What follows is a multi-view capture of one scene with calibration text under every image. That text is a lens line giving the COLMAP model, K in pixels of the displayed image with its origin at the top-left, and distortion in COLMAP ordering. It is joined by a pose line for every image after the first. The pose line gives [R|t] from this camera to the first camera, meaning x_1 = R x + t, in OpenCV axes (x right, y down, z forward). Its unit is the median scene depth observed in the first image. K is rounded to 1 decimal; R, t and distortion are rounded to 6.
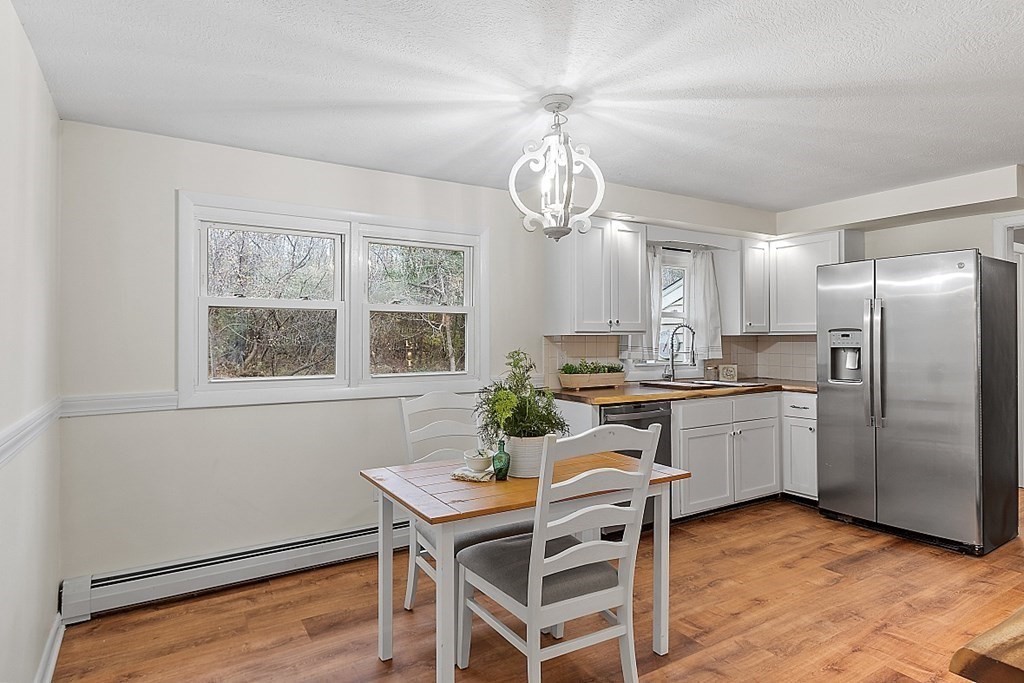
lens RADIAL K [[547.6, 0, 513.1], [0, 547.6, 336.9], [0, 0, 1]] dist [0.016476, -0.001778]
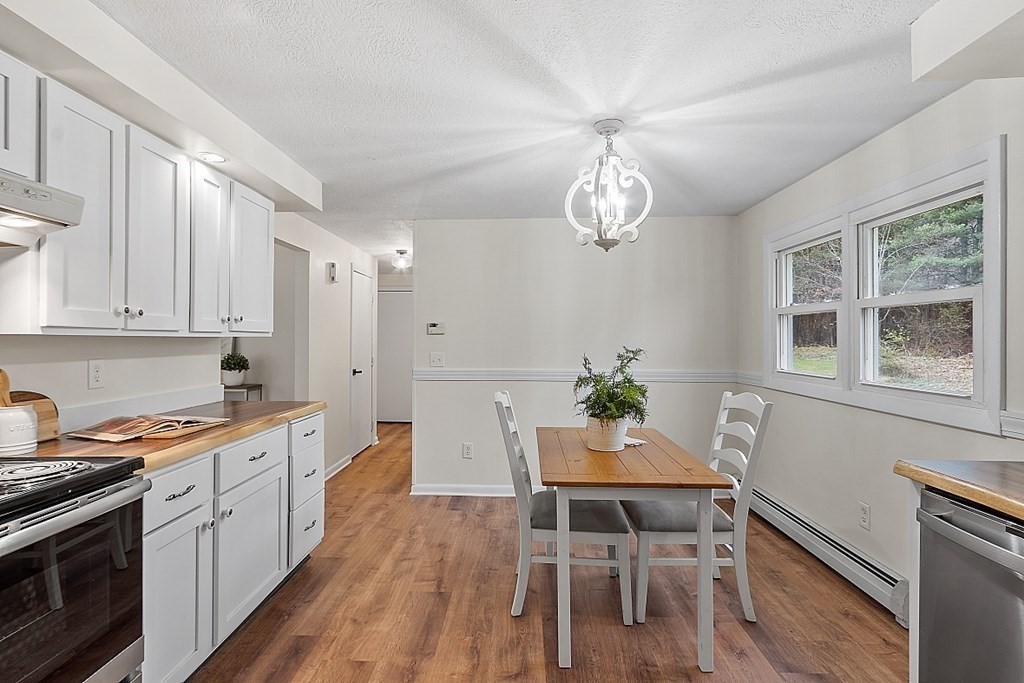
lens RADIAL K [[494.4, 0, 499.0], [0, 494.4, 337.7], [0, 0, 1]] dist [0.001172, -0.000766]
pose [[-0.557186, -0.000678, -0.830387, 0.615634], [-0.000828, 1.000000, -0.000261, 0.002224], [0.830387, 0.000542, -0.557186, 0.814104]]
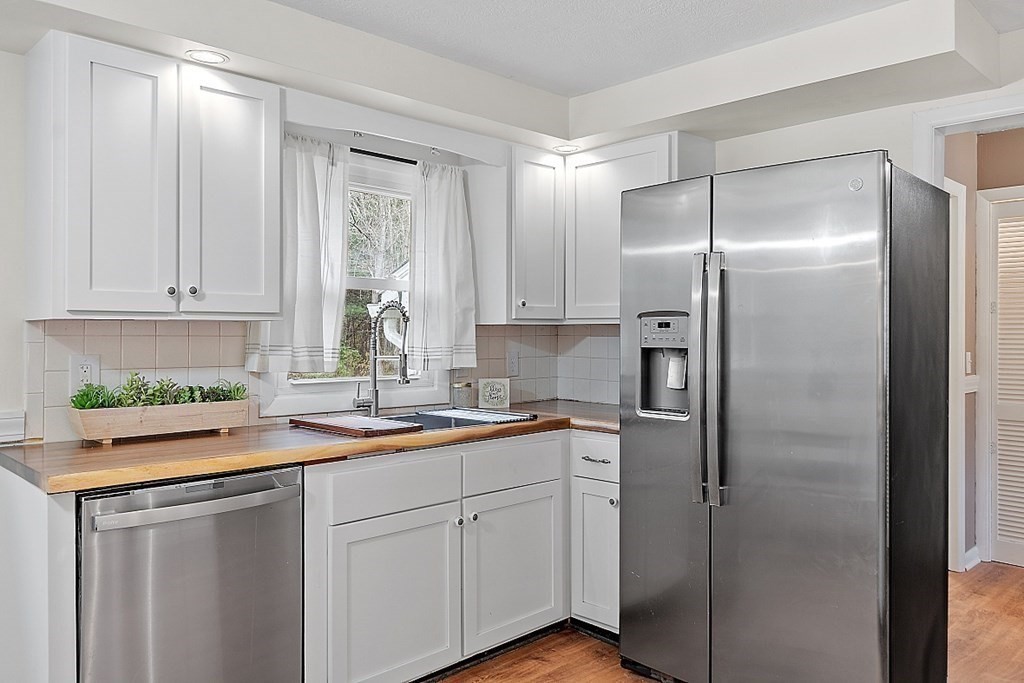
lens RADIAL K [[736.0, 0, 507.5], [0, 736.0, 327.7], [0, 0, 1]] dist [-0.000605, 0.000770]
pose [[0.976155, 0.006459, 0.216979, 0.306210], [-0.006203, 0.999979, -0.001861, 0.002247], [-0.216987, 0.000470, 0.976174, 0.353139]]
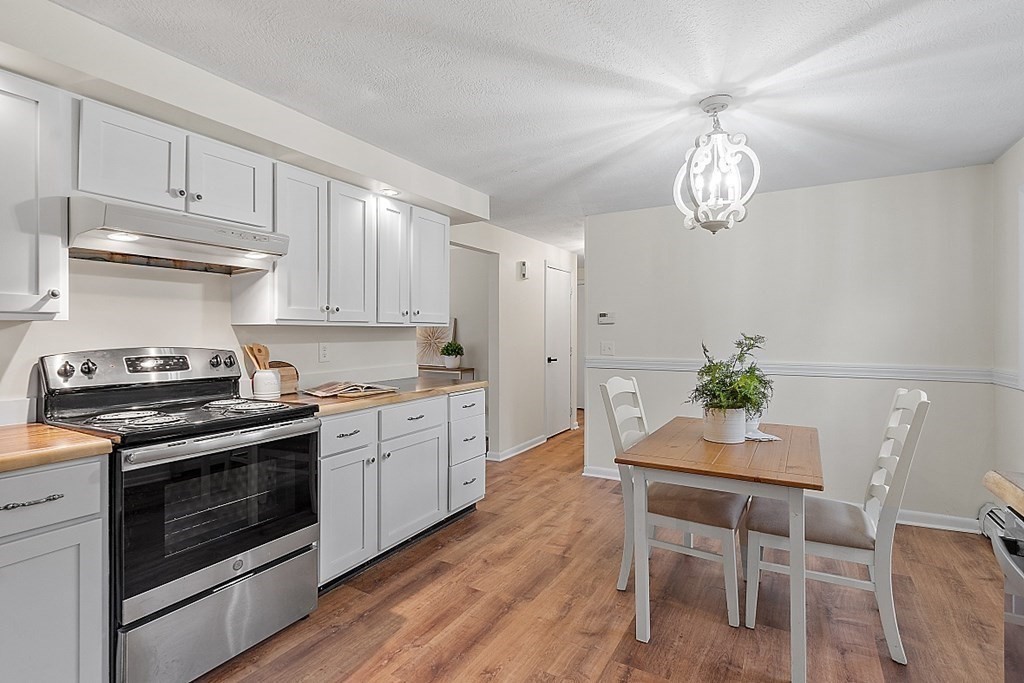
lens RADIAL K [[497.0, 0, 500.6], [0, 497.0, 332.4], [0, 0, 1]] dist [-0.000053, -0.000403]
pose [[-0.881668, 0.005146, -0.471842, 0.537841], [0.004121, 0.999986, 0.003206, 0.009186], [0.471852, 0.000882, -0.881677, 0.980720]]
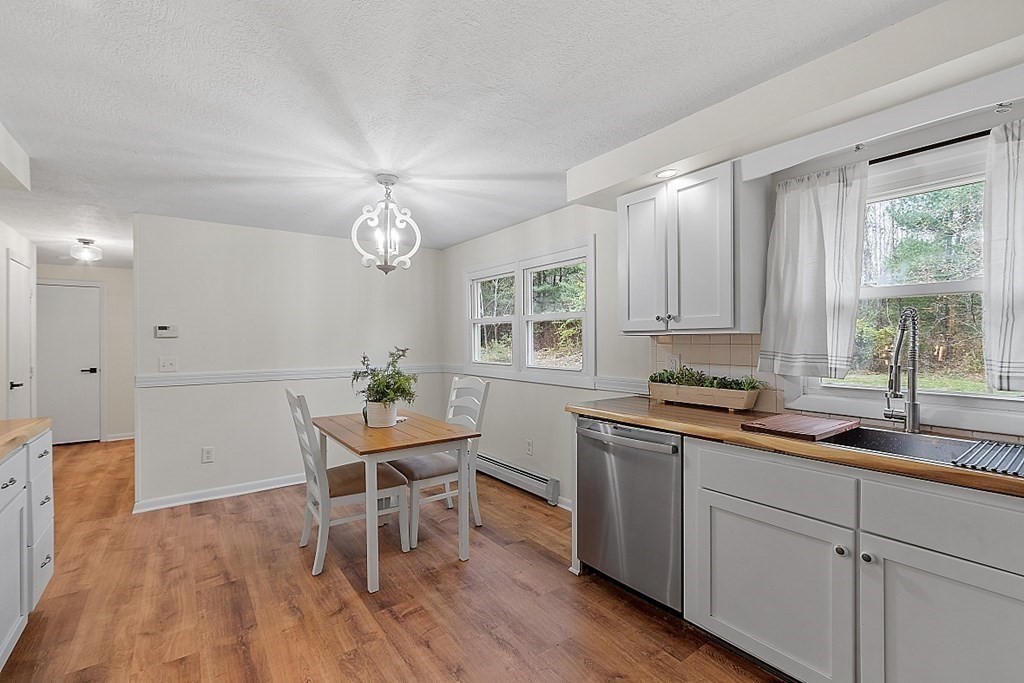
lens RADIAL K [[442.6, 0, 497.9], [0, 442.6, 341.0], [0, 0, 1]] dist [0.000539, -0.000116]
pose [[0.073291, 0.003654, -0.997304, 0.759441], [0.005695, 0.999975, 0.004082, 0.001464], [0.997294, -0.005979, 0.073268, 0.713330]]
